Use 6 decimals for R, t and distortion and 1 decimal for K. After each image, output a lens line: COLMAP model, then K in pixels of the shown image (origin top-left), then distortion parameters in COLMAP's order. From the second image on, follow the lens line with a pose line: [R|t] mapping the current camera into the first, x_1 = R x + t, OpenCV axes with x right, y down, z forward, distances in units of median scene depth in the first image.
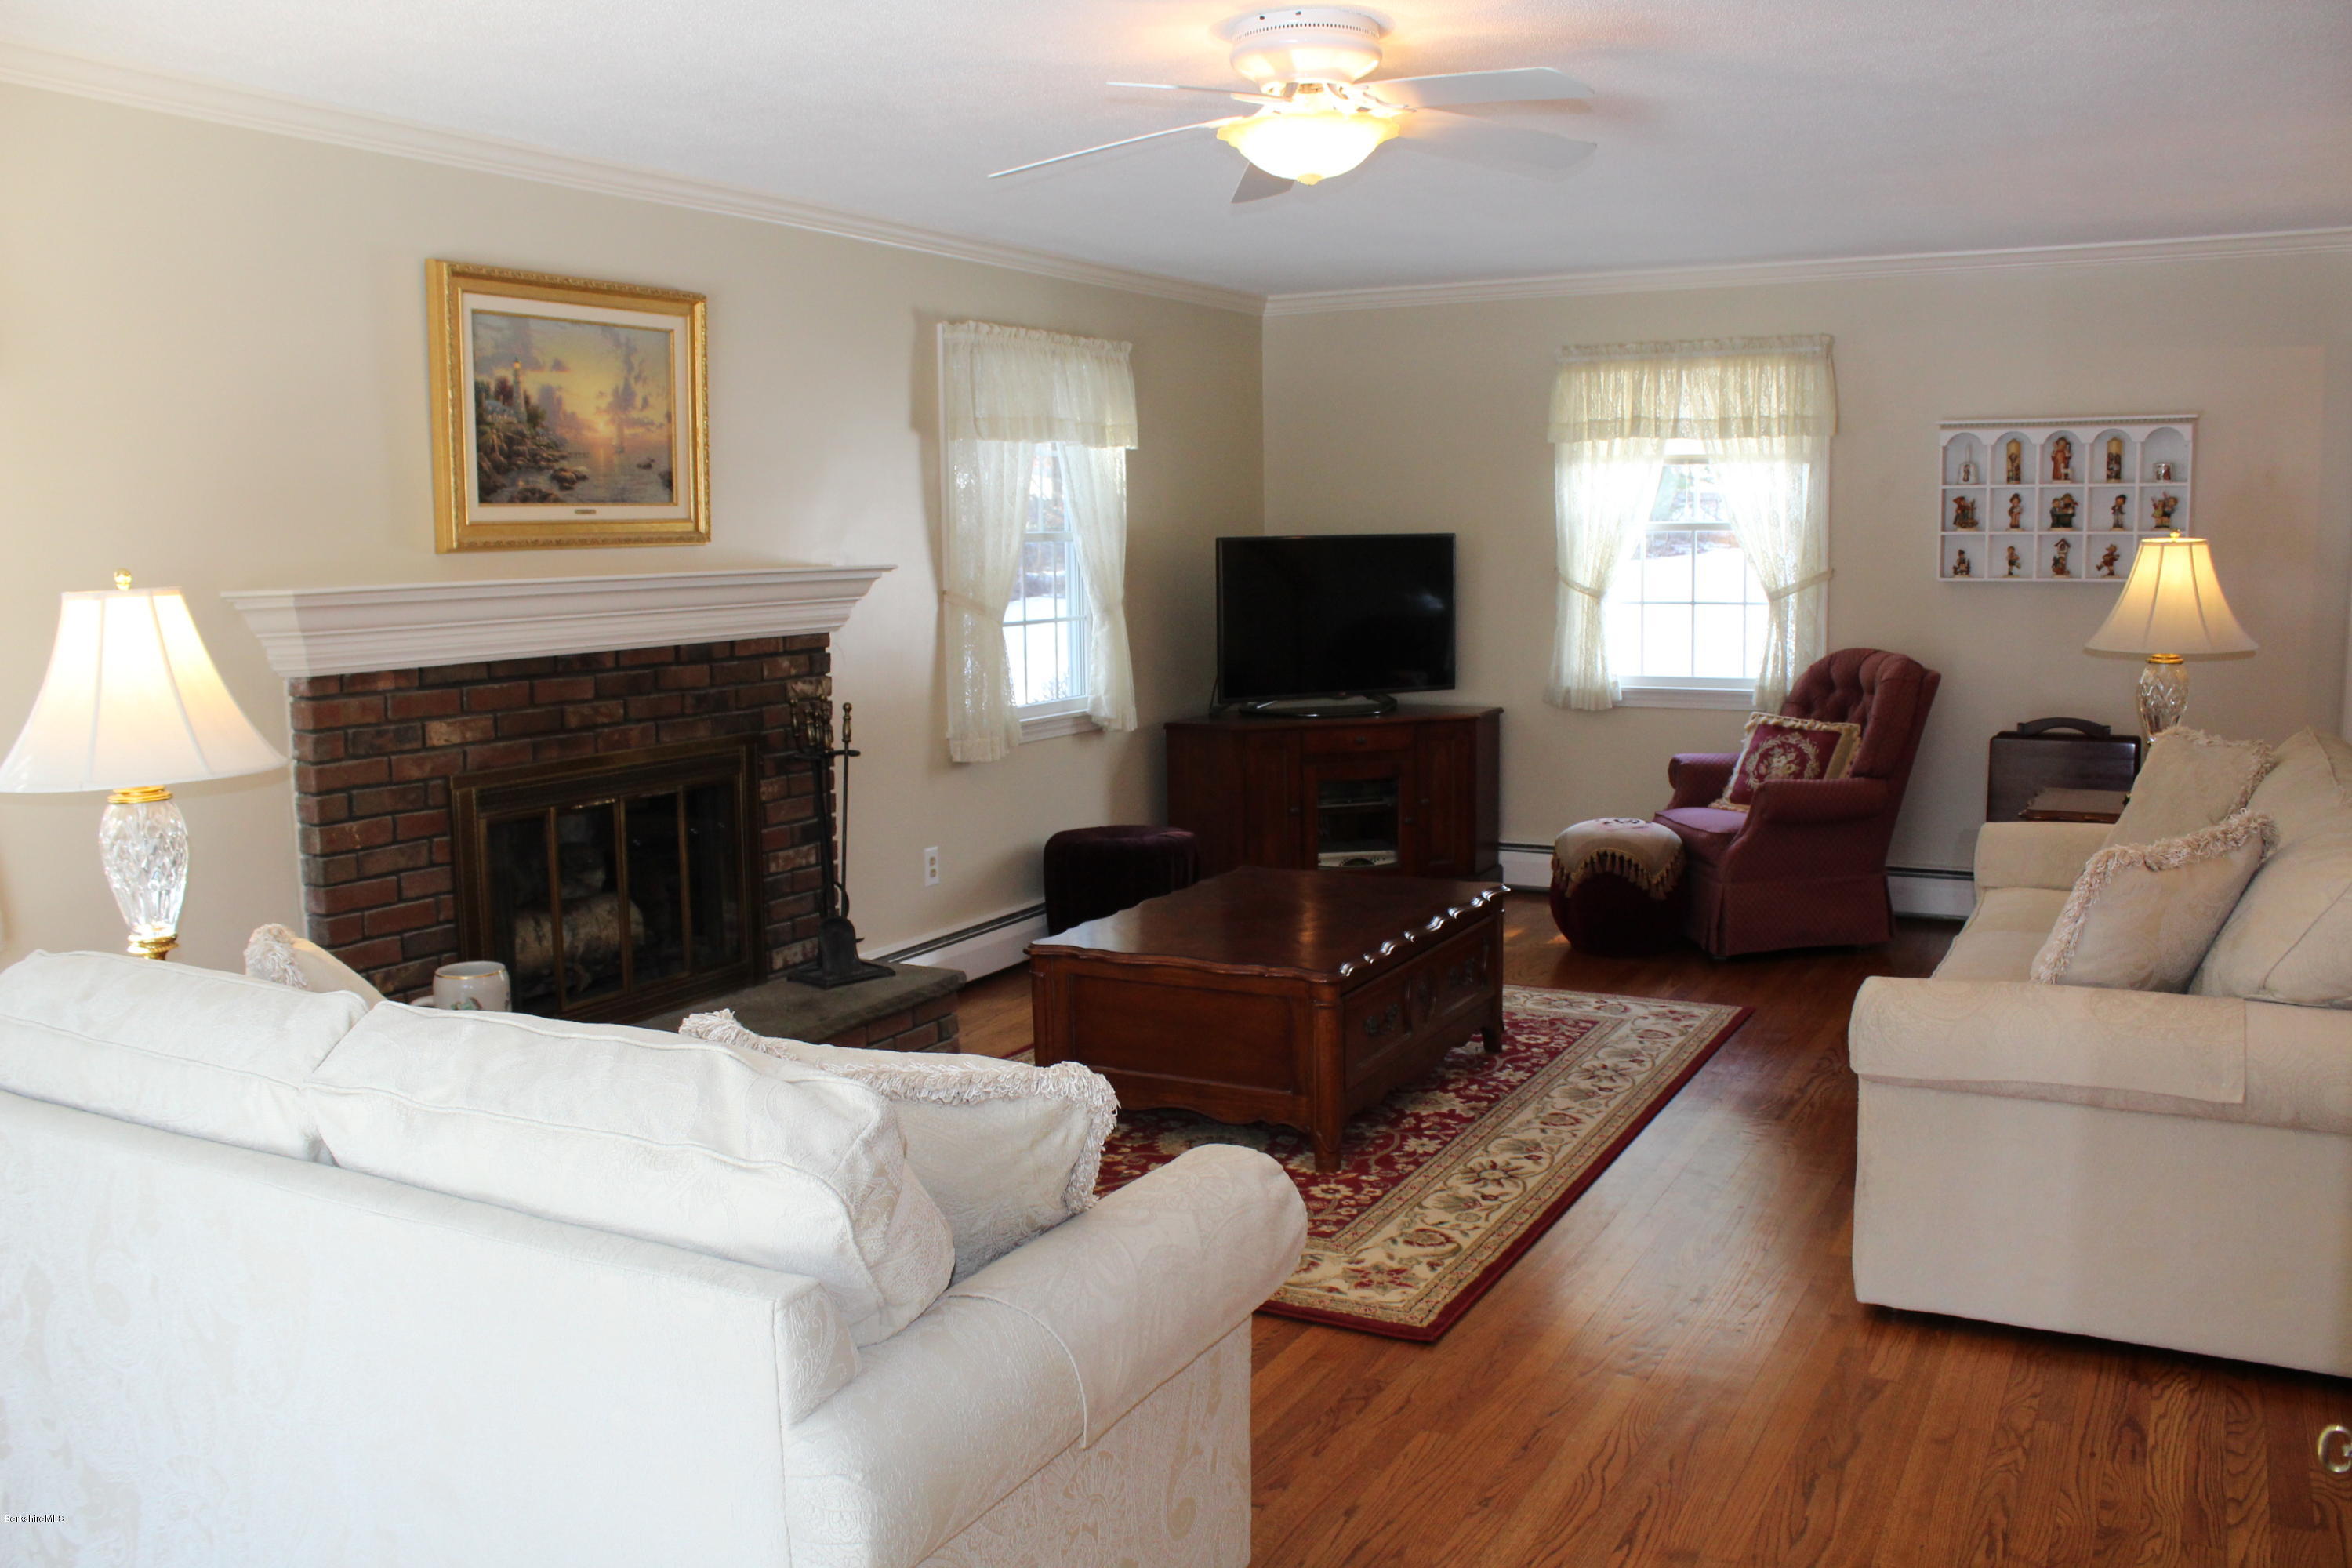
lens RADIAL K [[1968.1, 0, 1173.9], [0, 1968.1, 780.7], [0, 0, 1]] dist [-0.154281, 0.133717]
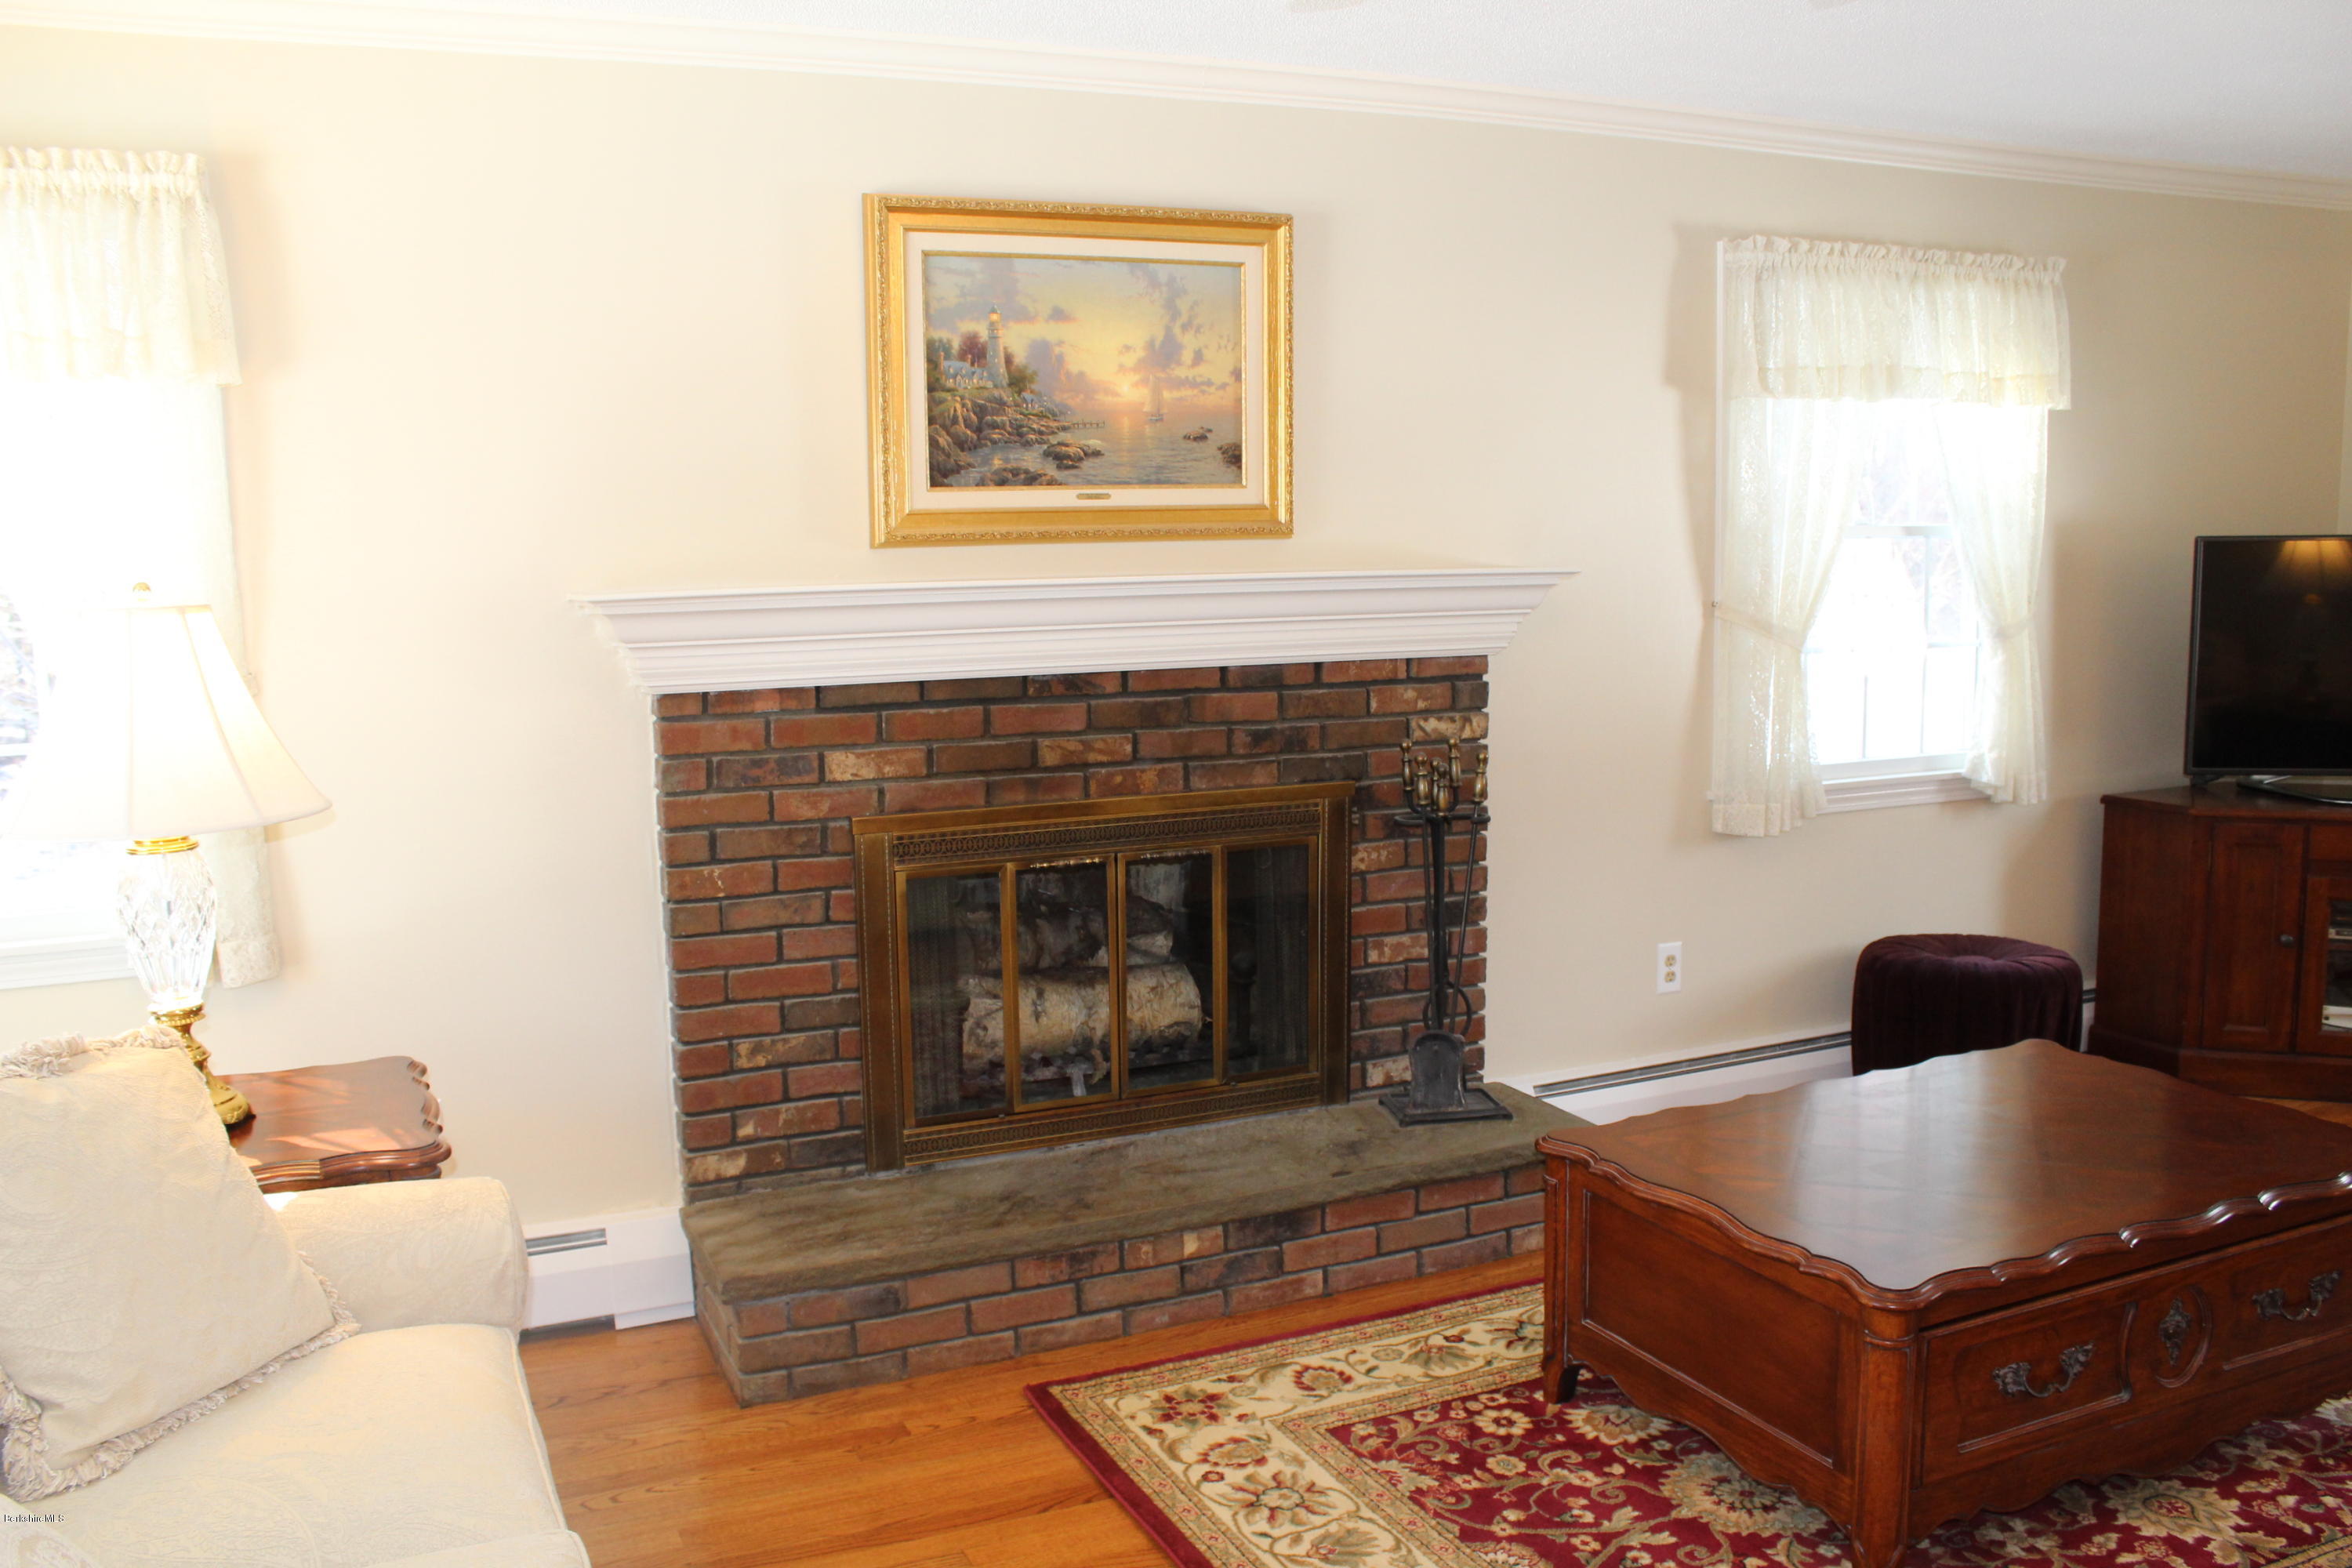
lens RADIAL K [[1968.1, 0, 1185.3], [0, 1968.1, 790.5], [0, 0, 1]] dist [-0.154281, 0.133717]
pose [[0.798374, 0.083401, -0.596358, 0.213283], [-0.072582, 0.996470, 0.042187, -0.053454], [0.597771, 0.009604, 0.801609, 0.365687]]
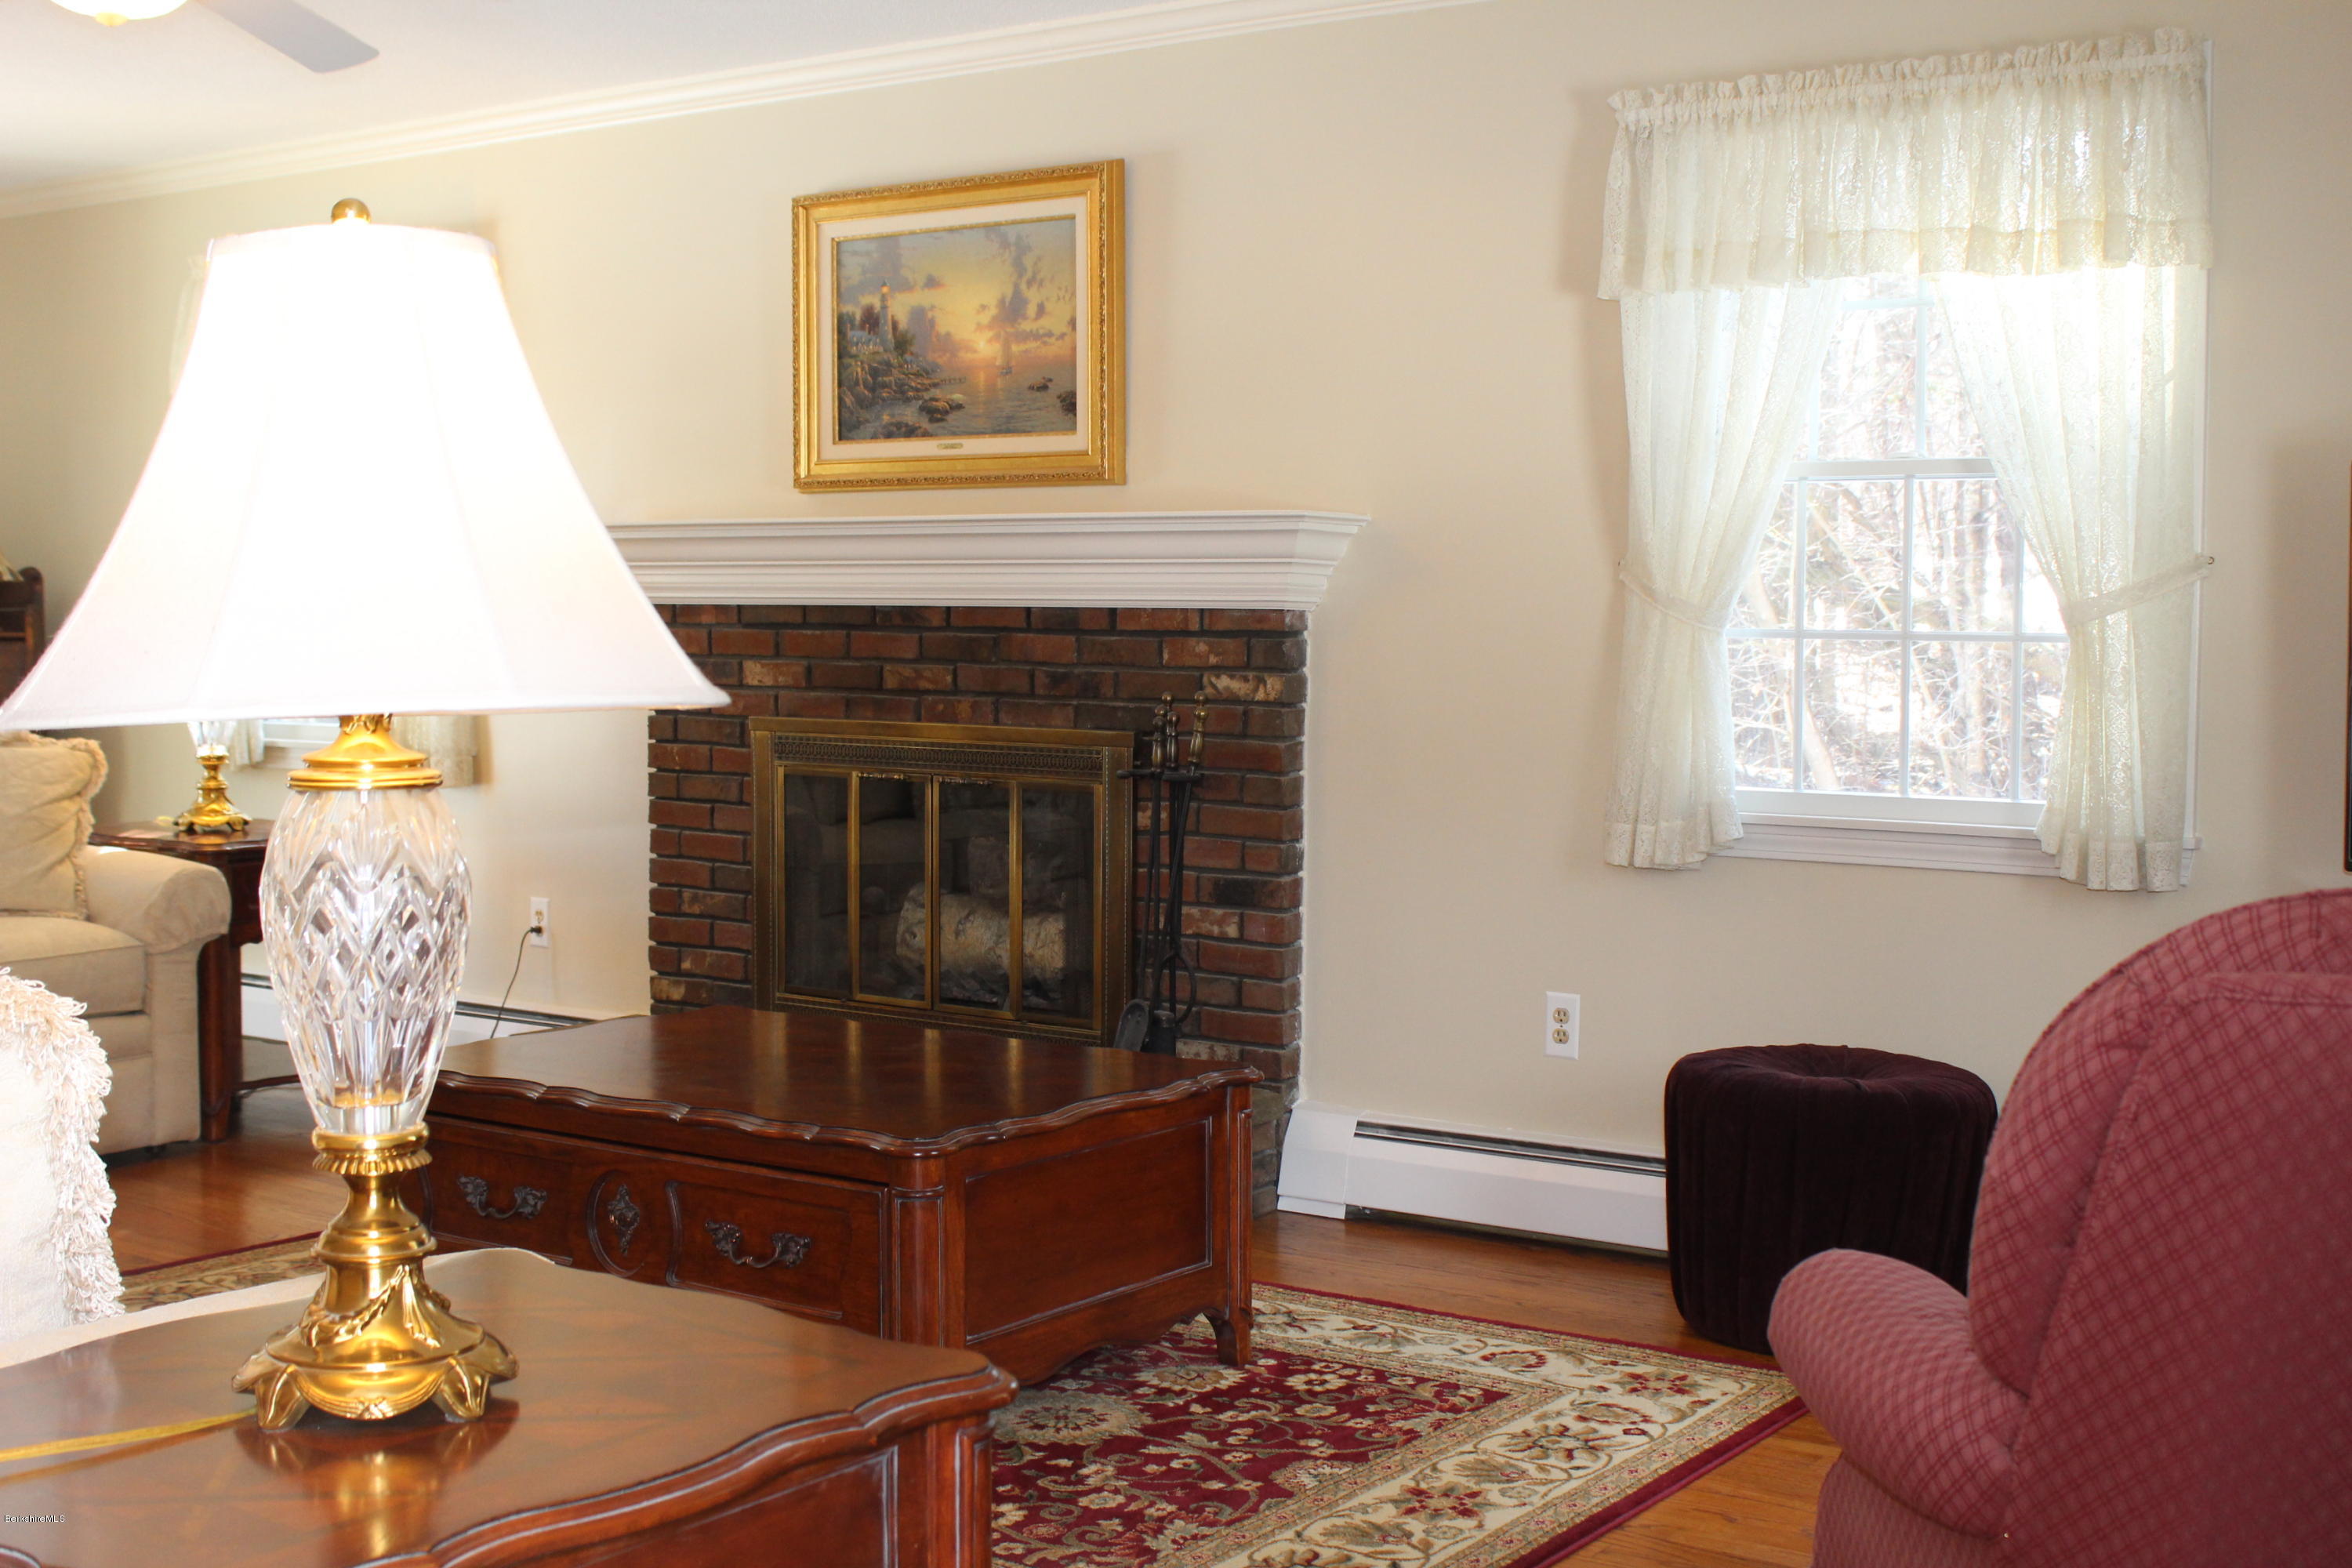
lens RADIAL K [[2784.5, 0, 1168.1], [0, 2784.5, 773.8], [0, 0, 1]] dist [-0.071691, 0.000000]
pose [[-0.120173, 0.073502, -0.990028, 0.906056], [-0.130197, 0.987475, 0.089116, -0.114593], [0.984178, 0.139608, -0.109098, 1.220621]]
